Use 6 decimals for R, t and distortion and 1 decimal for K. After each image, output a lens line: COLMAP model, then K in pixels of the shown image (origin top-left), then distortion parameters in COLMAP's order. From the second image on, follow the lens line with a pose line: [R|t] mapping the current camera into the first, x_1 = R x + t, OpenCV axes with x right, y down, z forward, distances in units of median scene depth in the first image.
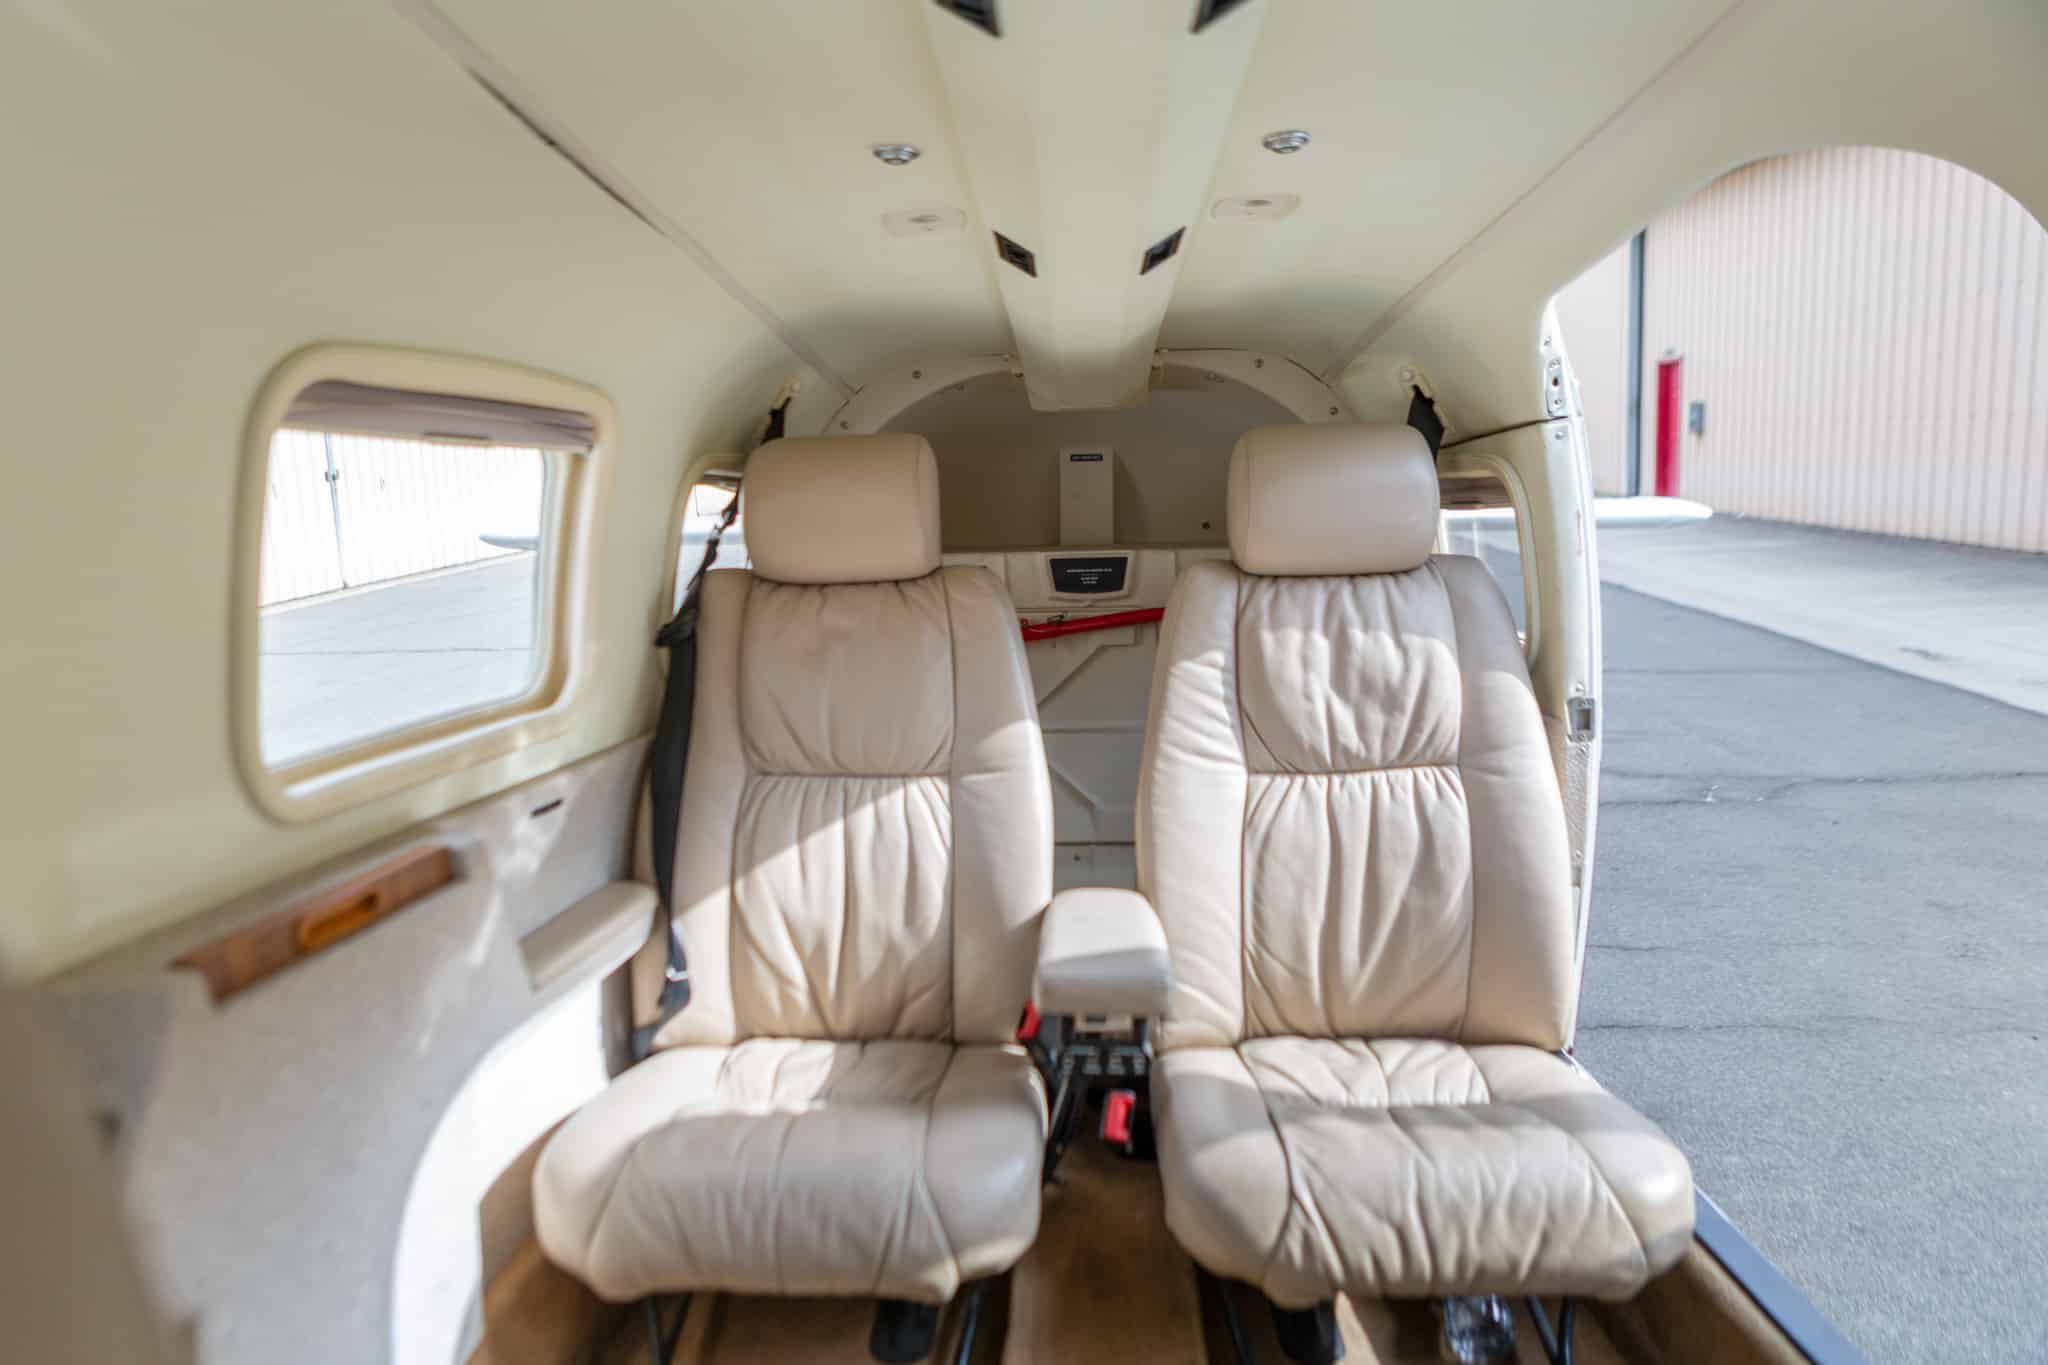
lens RADIAL K [[1510.1, 0, 1024.8], [0, 1510.1, 650.7], [0, 0, 1]] dist [-0.018159, 0.000168]
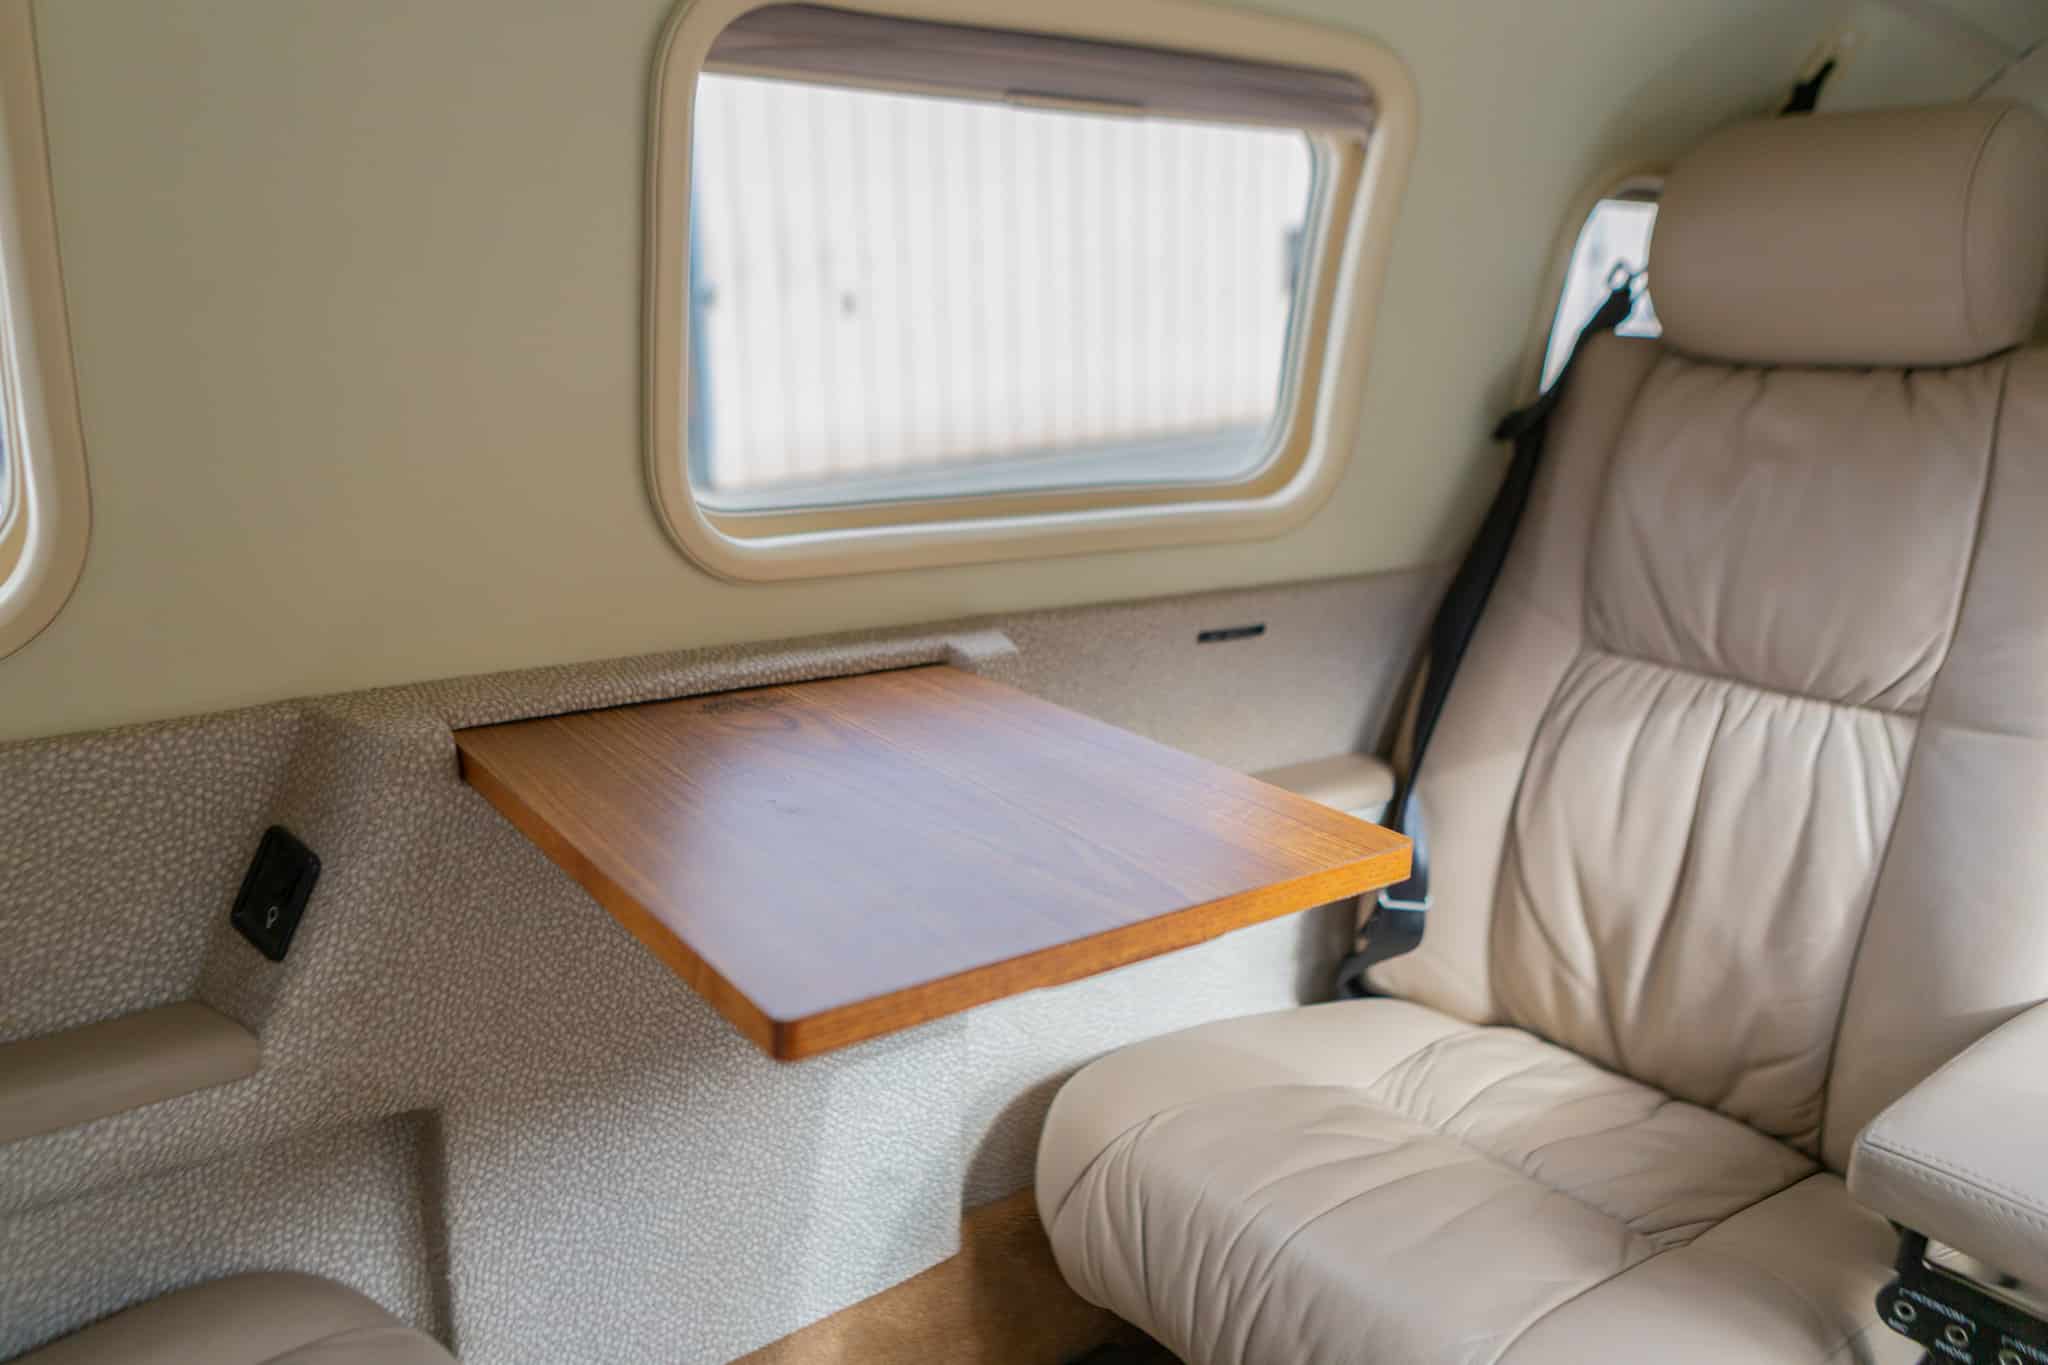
lens RADIAL K [[1510.1, 0, 1024.8], [0, 1510.1, 650.7], [0, 0, 1]] dist [-0.018159, 0.000168]
pose [[0.634492, 0.201909, -0.746092, 0.153500], [-0.104980, 0.978845, 0.175620, -0.006443], [0.765767, -0.033105, 0.642265, 0.392911]]
